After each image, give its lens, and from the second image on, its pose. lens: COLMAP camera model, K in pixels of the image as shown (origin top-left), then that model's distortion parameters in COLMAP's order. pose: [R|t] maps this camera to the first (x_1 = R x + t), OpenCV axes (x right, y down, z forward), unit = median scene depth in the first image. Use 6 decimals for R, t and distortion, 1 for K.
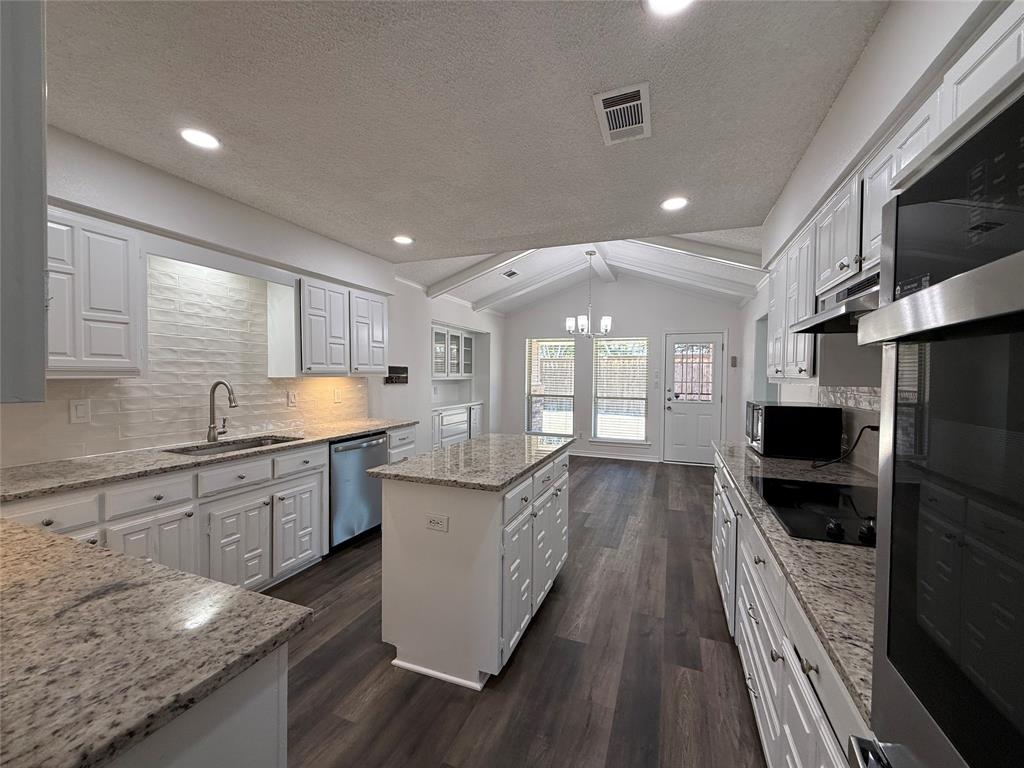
lens RADIAL K [[408.7, 0, 512.3], [0, 408.7, 386.3], [0, 0, 1]] dist [0.001508, -0.000474]
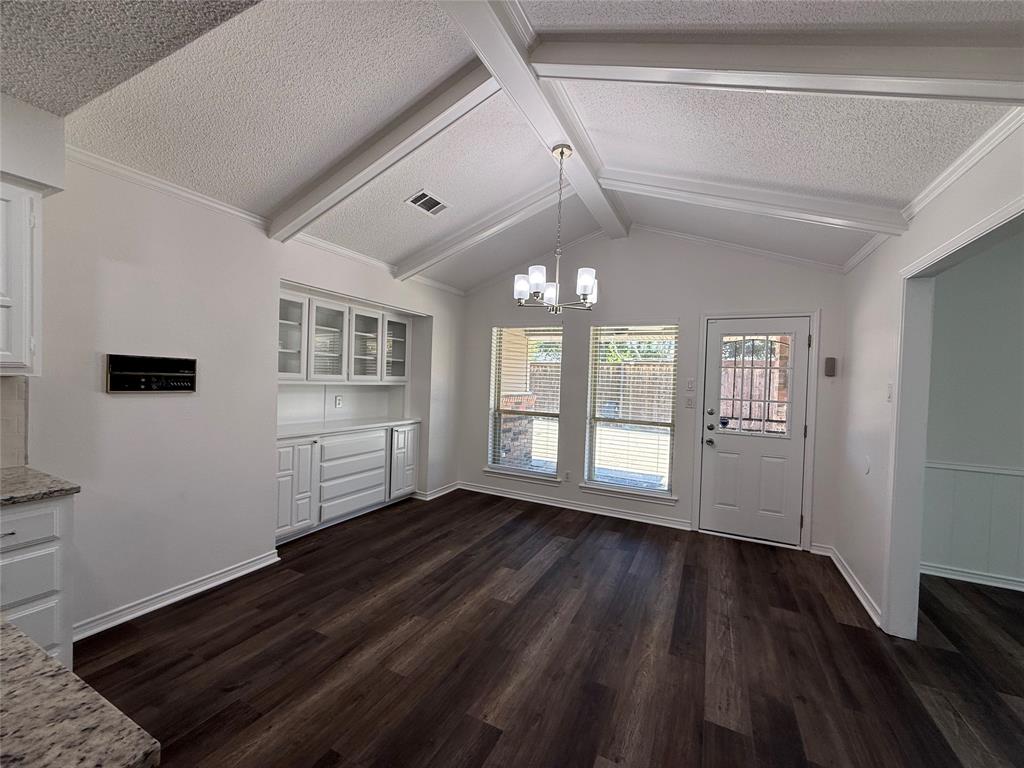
lens RADIAL K [[408.7, 0, 511.4], [0, 408.7, 386.3], [0, 0, 1]] dist [0.001508, -0.000474]
pose [[0.996004, 0.026803, -0.085192, 0.263767], [-0.027899, 0.999542, -0.011710, -0.024856], [0.084839, 0.014040, 0.996296, 0.700650]]
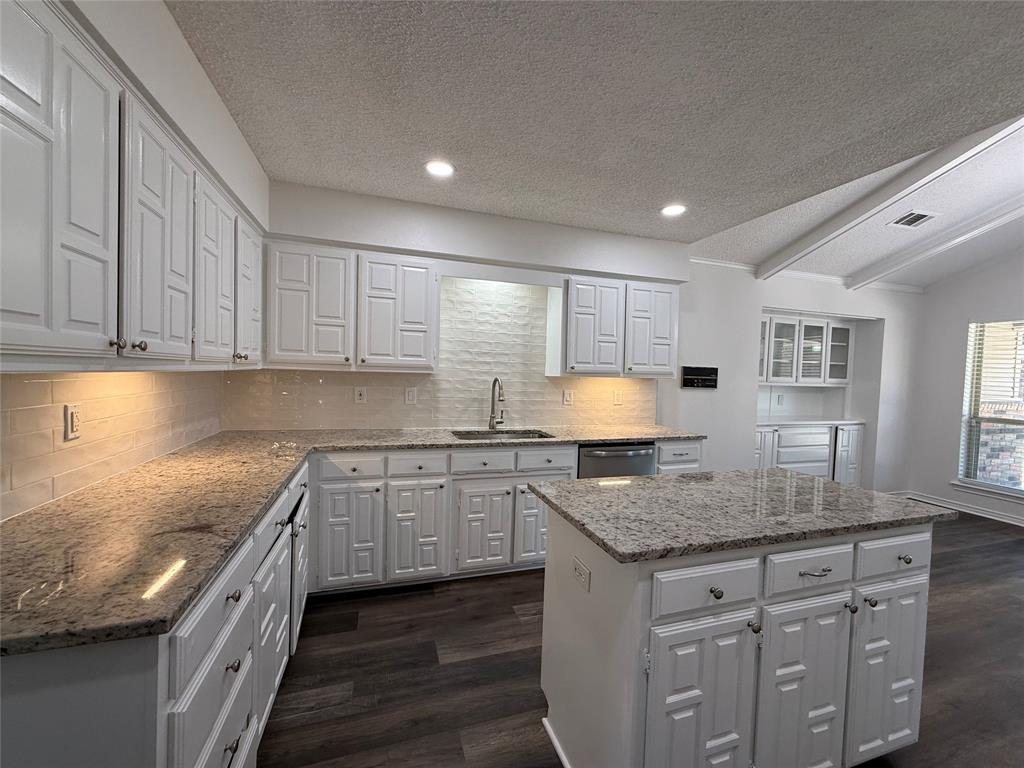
lens RADIAL K [[408.7, 0, 510.9], [0, 408.7, 386.3], [0, 0, 1]] dist [0.001508, -0.000474]
pose [[0.635092, 0.039808, -0.771410, 0.154356], [-0.045809, 0.998854, 0.013831, -0.004380], [0.771077, 0.026554, 0.636189, 0.224247]]
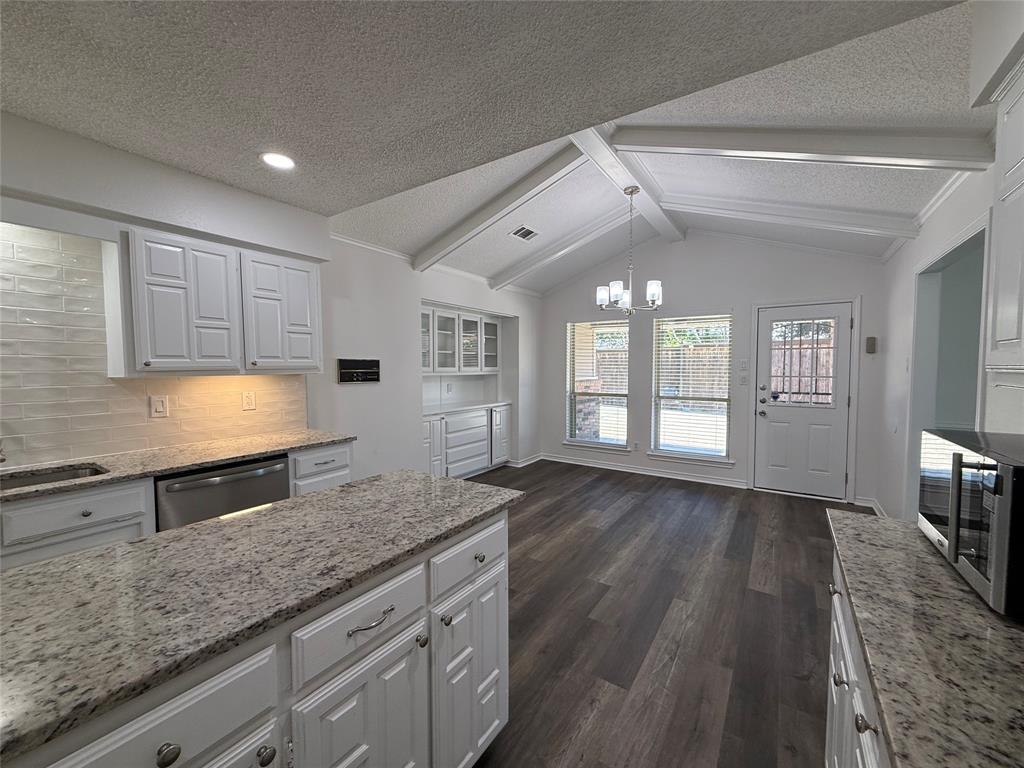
lens RADIAL K [[408.7, 0, 511.2], [0, 408.7, 386.6], [0, 0, 1]] dist [0.001508, -0.000474]
pose [[0.977077, -0.000770, -0.212885, 0.205570], [0.004603, 0.999836, 0.017511, -0.013309], [0.212836, -0.018090, 0.976920, 0.411505]]
